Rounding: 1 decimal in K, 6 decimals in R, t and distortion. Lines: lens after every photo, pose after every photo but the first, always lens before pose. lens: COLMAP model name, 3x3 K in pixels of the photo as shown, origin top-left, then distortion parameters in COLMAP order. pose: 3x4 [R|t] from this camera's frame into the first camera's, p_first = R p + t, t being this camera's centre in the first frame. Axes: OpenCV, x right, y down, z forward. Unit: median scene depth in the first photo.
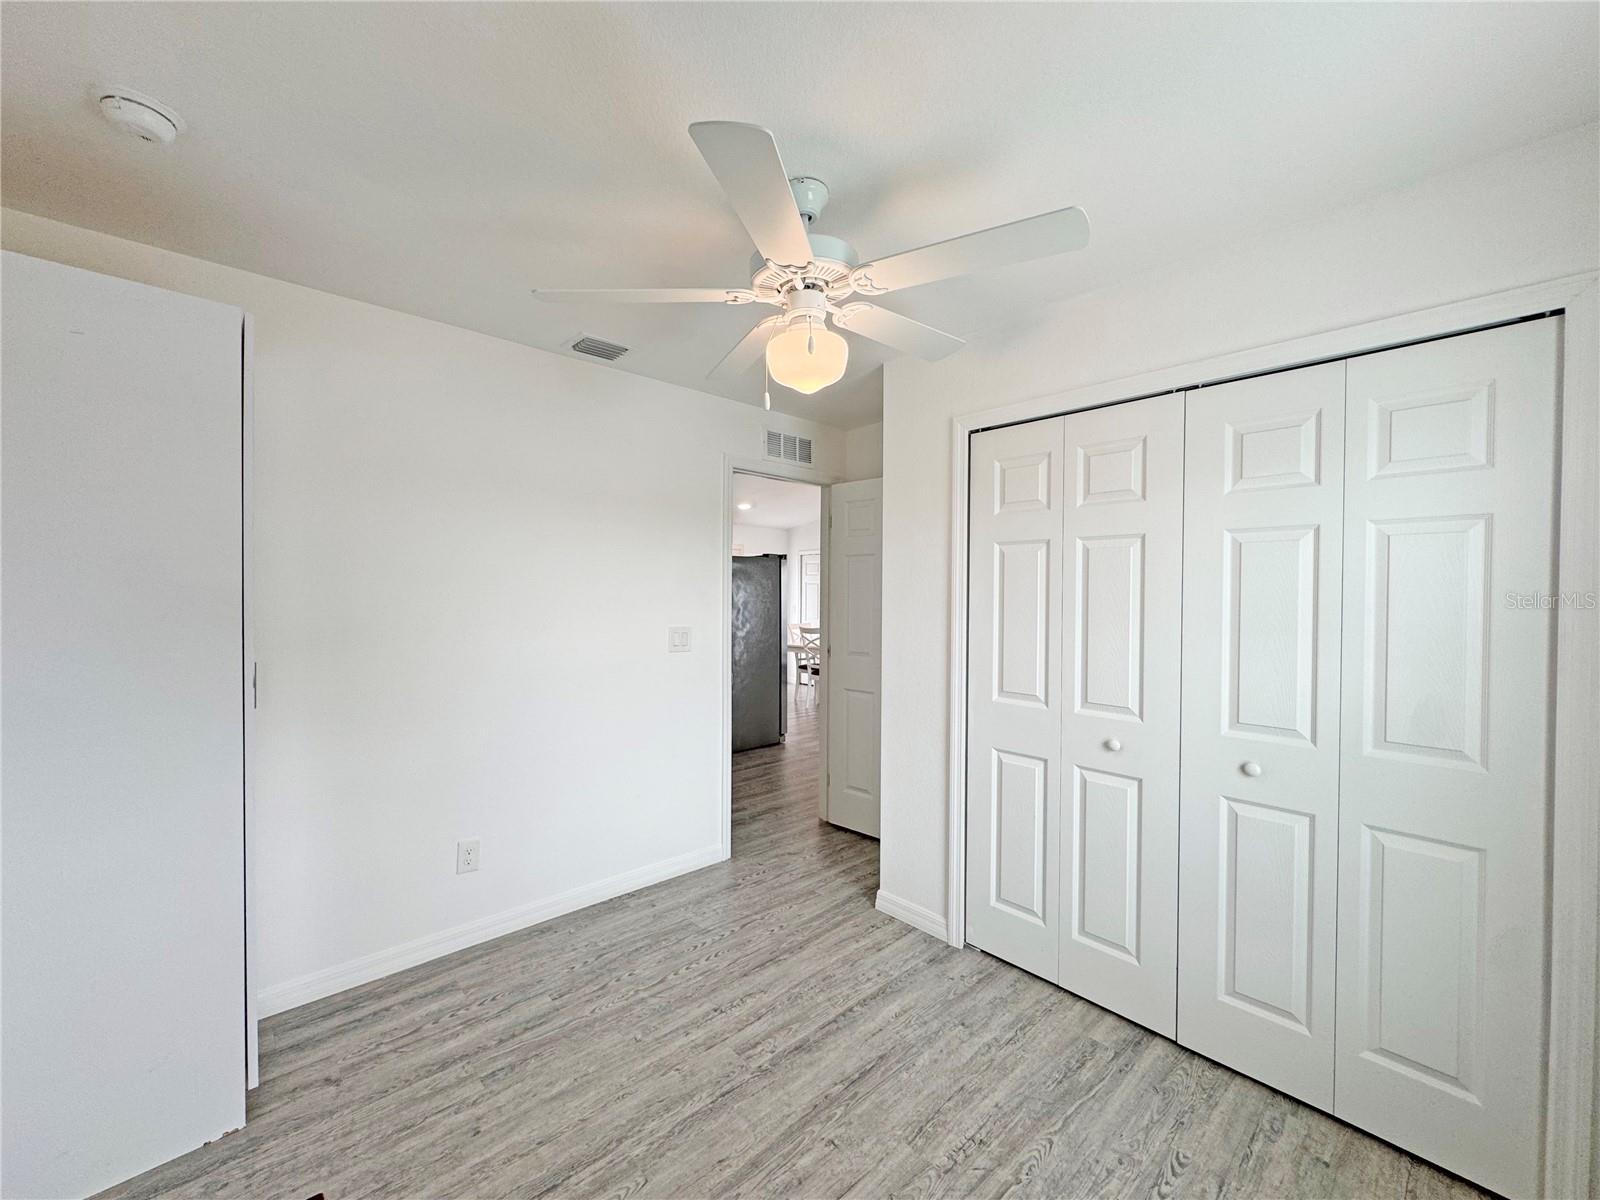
lens RADIAL K [[632.7, 0, 801.7], [0, 632.7, 601.5], [0, 0, 1]] dist [-0.003049, -0.000440]
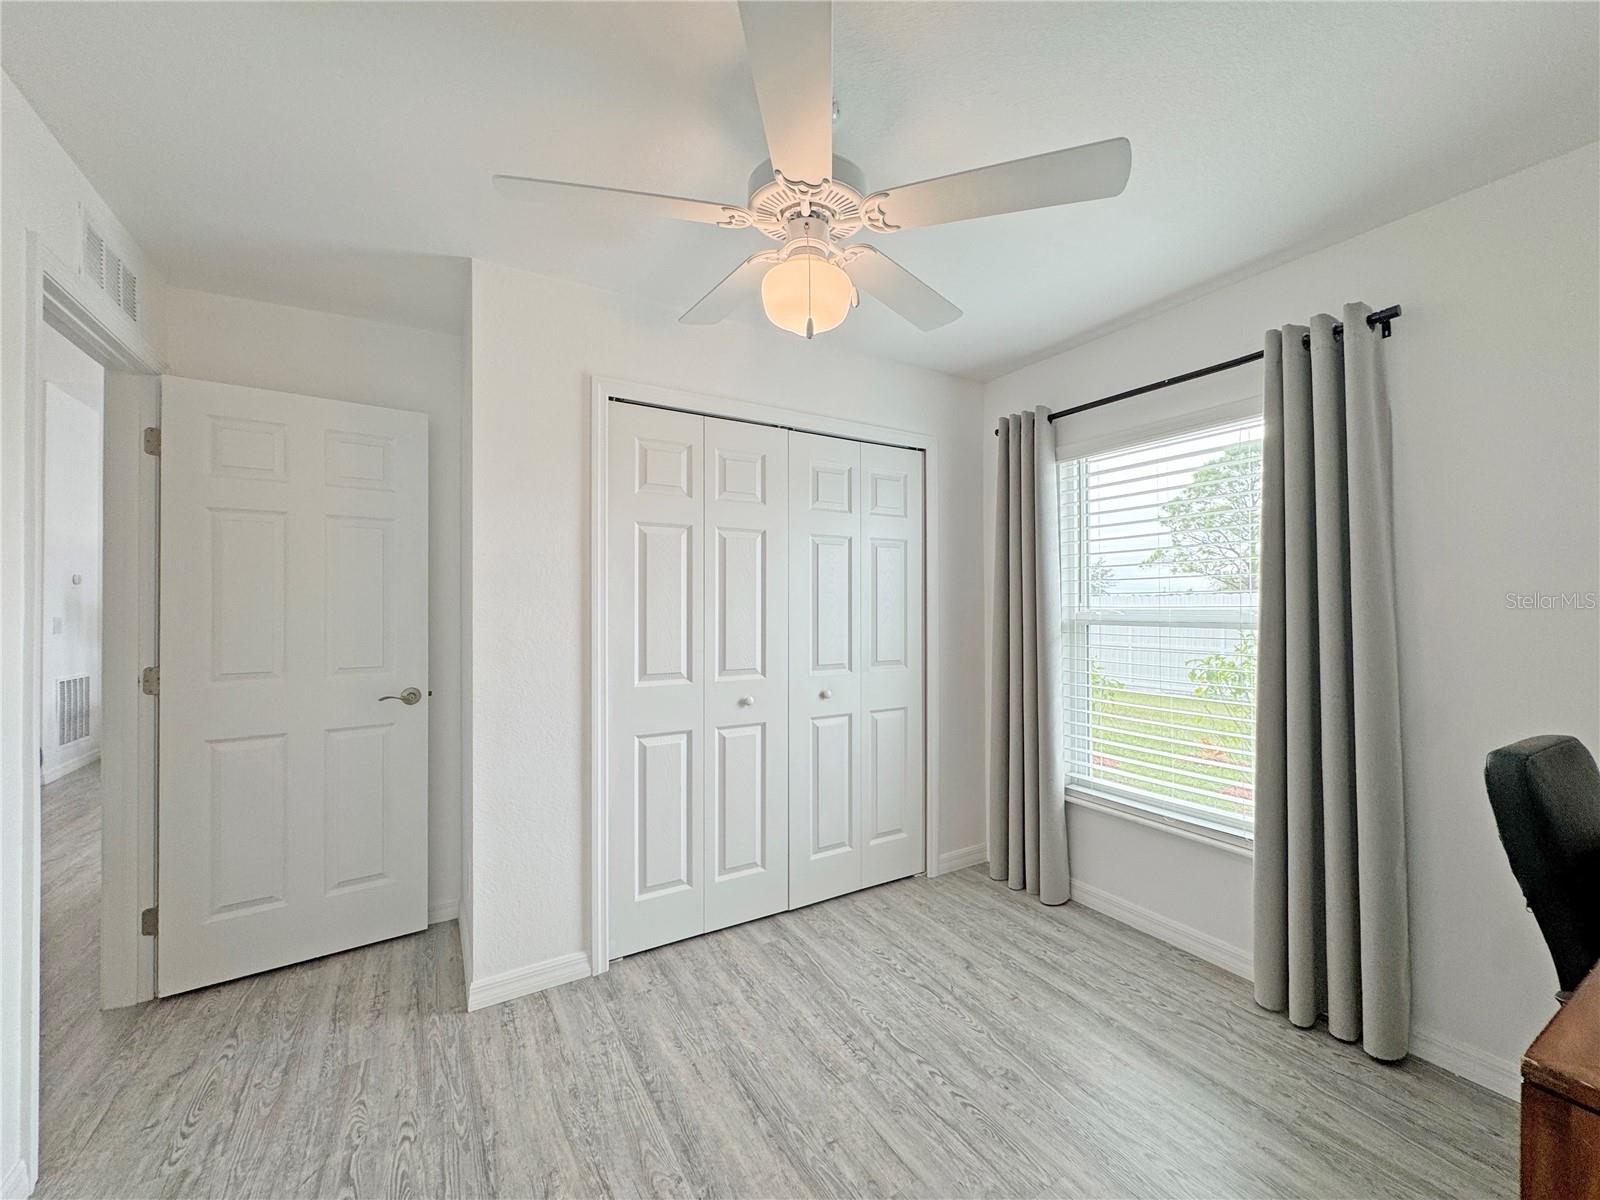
lens RADIAL K [[632.7, 0, 801.7], [0, 632.7, 601.5], [0, 0, 1]] dist [-0.003049, -0.000440]
pose [[0.205043, -0.002883, 0.978749, -0.695593], [0.015872, 0.999874, -0.000380, 0.038443], [-0.978624, 0.015613, 0.205062, 0.661031]]
